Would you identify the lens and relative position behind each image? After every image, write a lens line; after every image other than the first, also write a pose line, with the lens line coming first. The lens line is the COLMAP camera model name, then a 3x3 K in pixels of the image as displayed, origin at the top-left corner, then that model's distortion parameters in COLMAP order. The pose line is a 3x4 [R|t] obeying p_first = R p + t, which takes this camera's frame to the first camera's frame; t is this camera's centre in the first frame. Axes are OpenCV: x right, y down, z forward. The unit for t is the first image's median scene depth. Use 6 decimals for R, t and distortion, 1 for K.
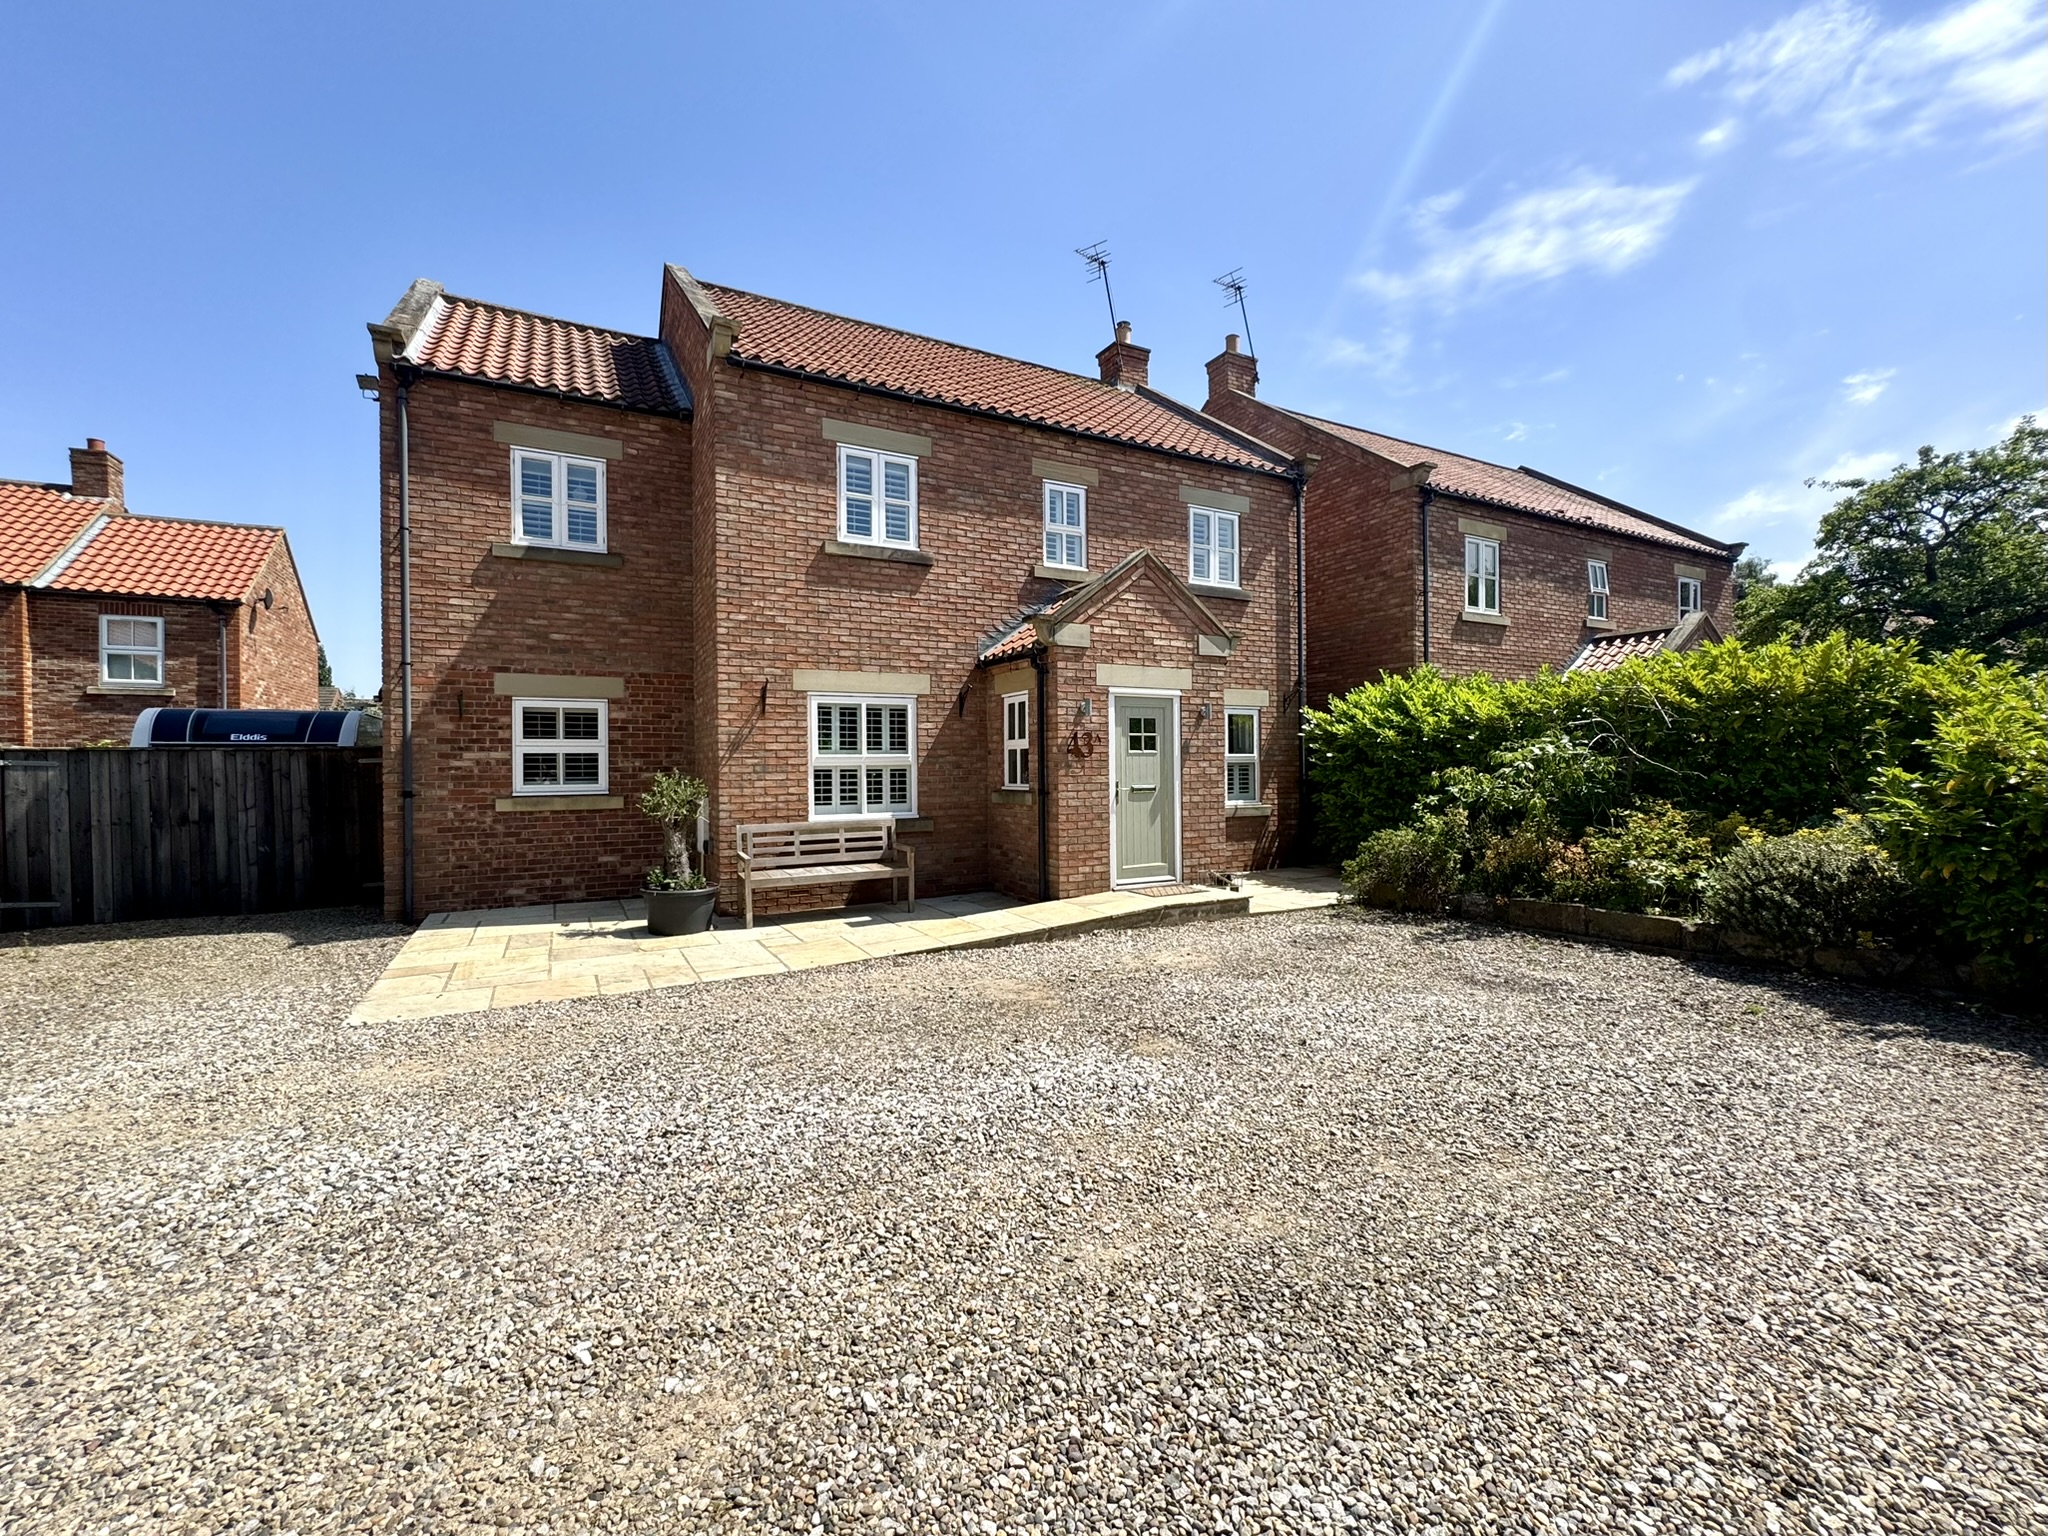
lens RADIAL K [[856.0, 0, 1032.8], [0, 856.0, 767.3], [0, 0, 1]] dist [-0.002587, 0.000497]
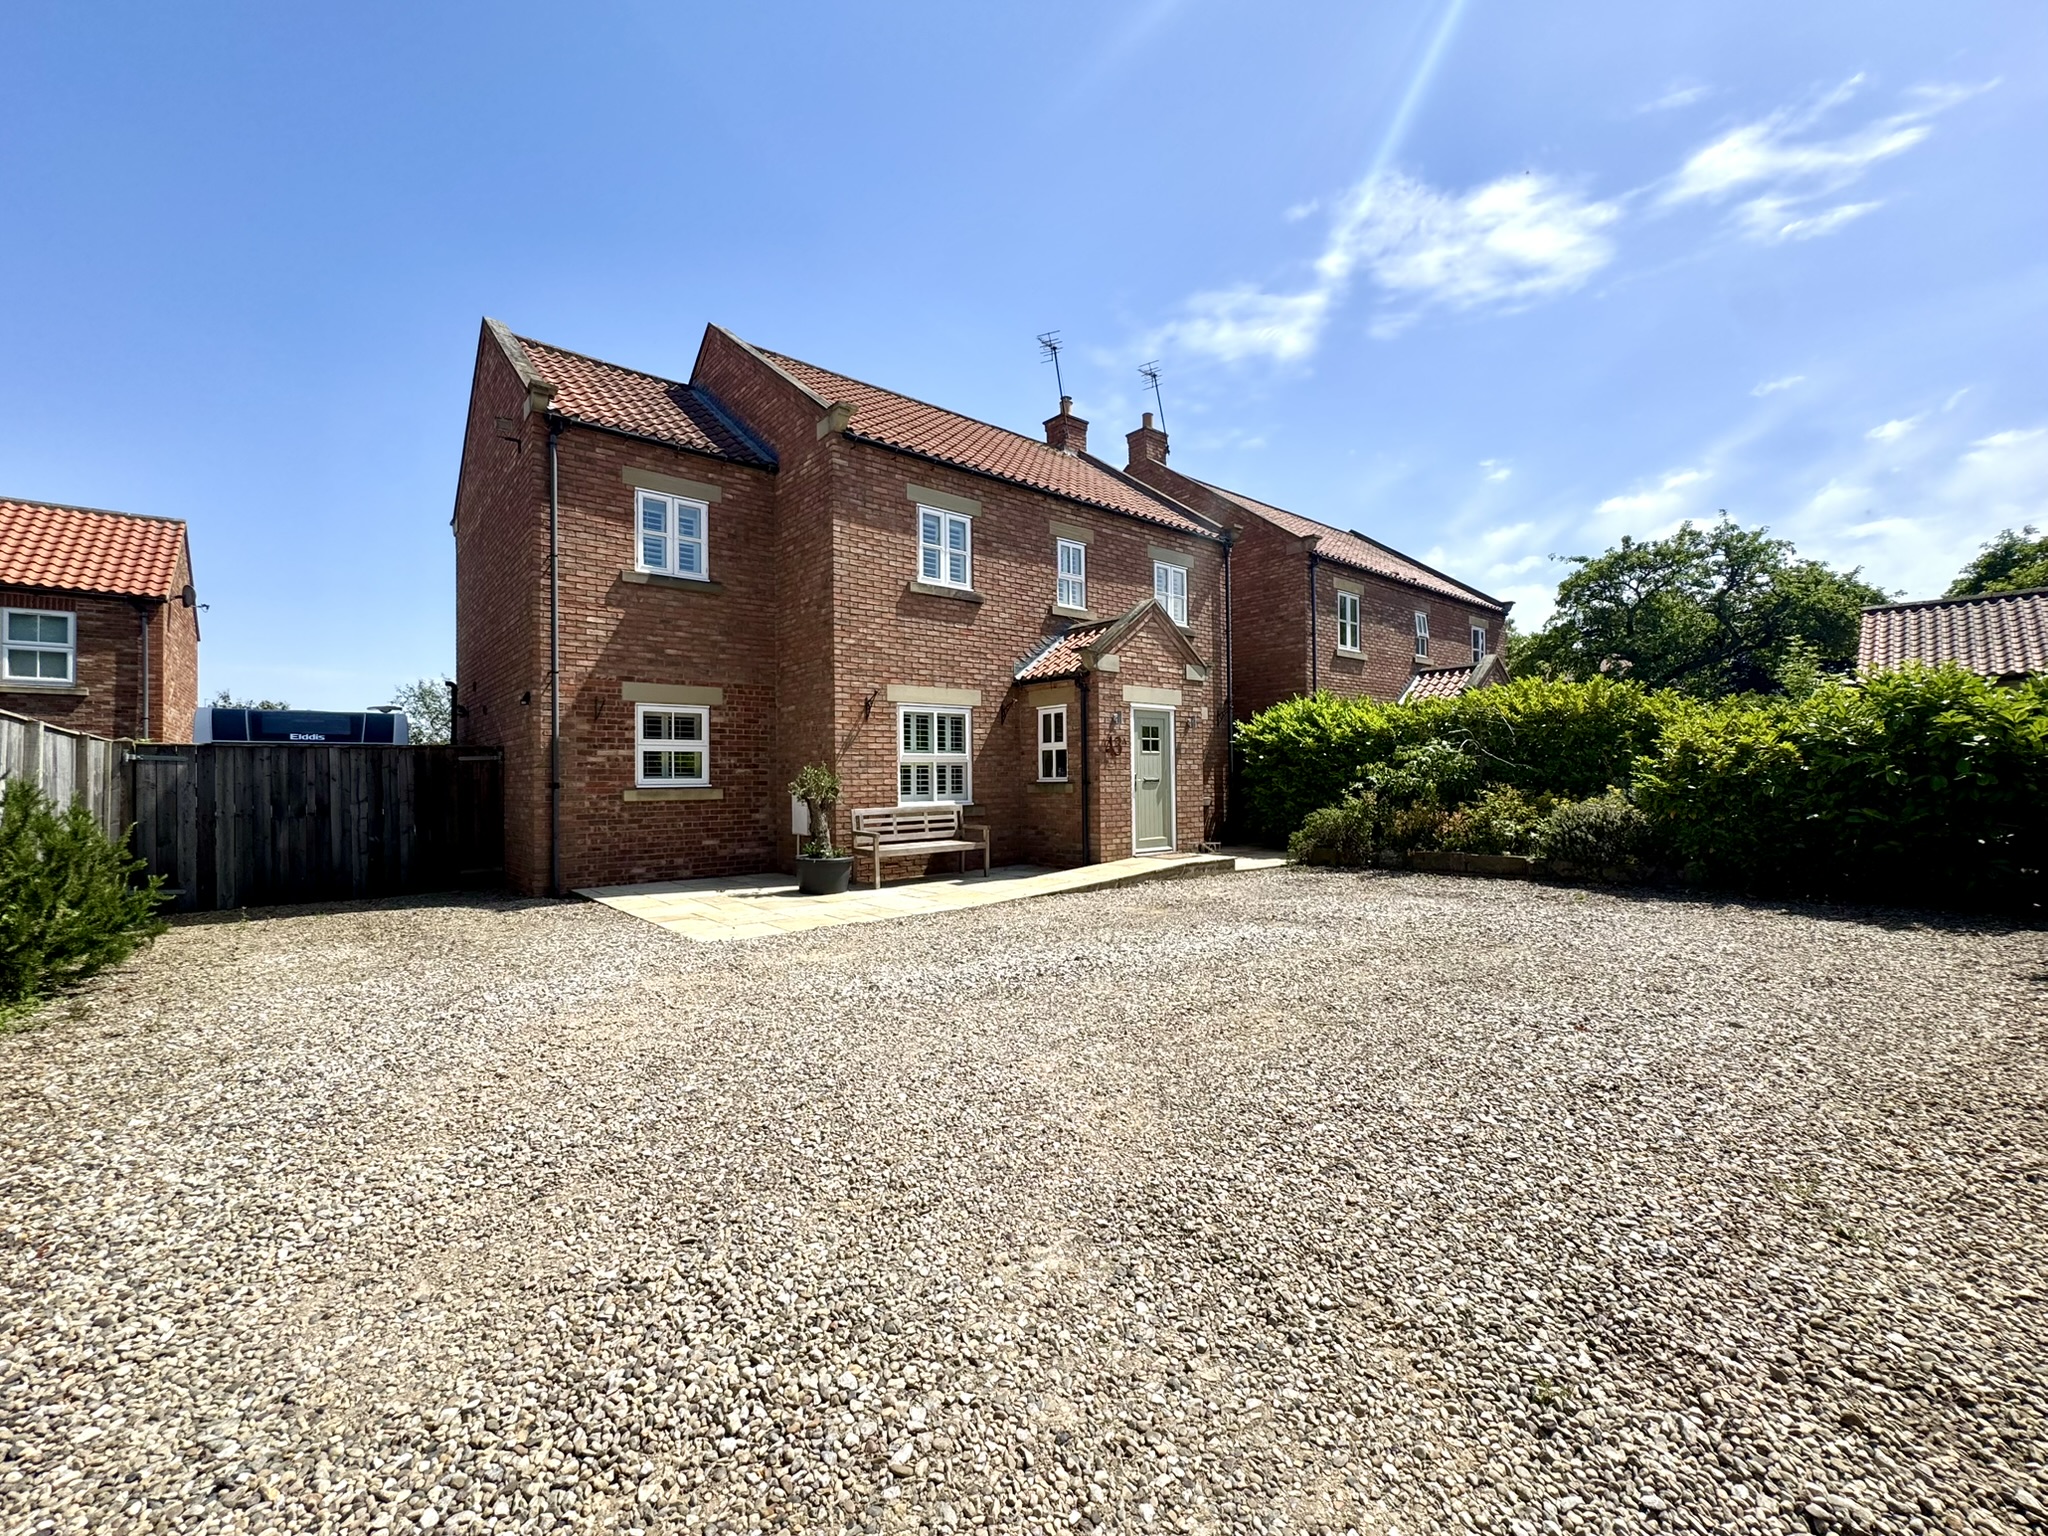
lens RADIAL K [[856.0, 0, 1032.8], [0, 856.0, 767.3], [0, 0, 1]] dist [-0.002587, 0.000497]
pose [[0.977503, 0.000386, 0.210921, -0.317162], [0.003544, 0.999827, -0.018255, 0.027823], [-0.210891, 0.018591, 0.977333, -0.239961]]
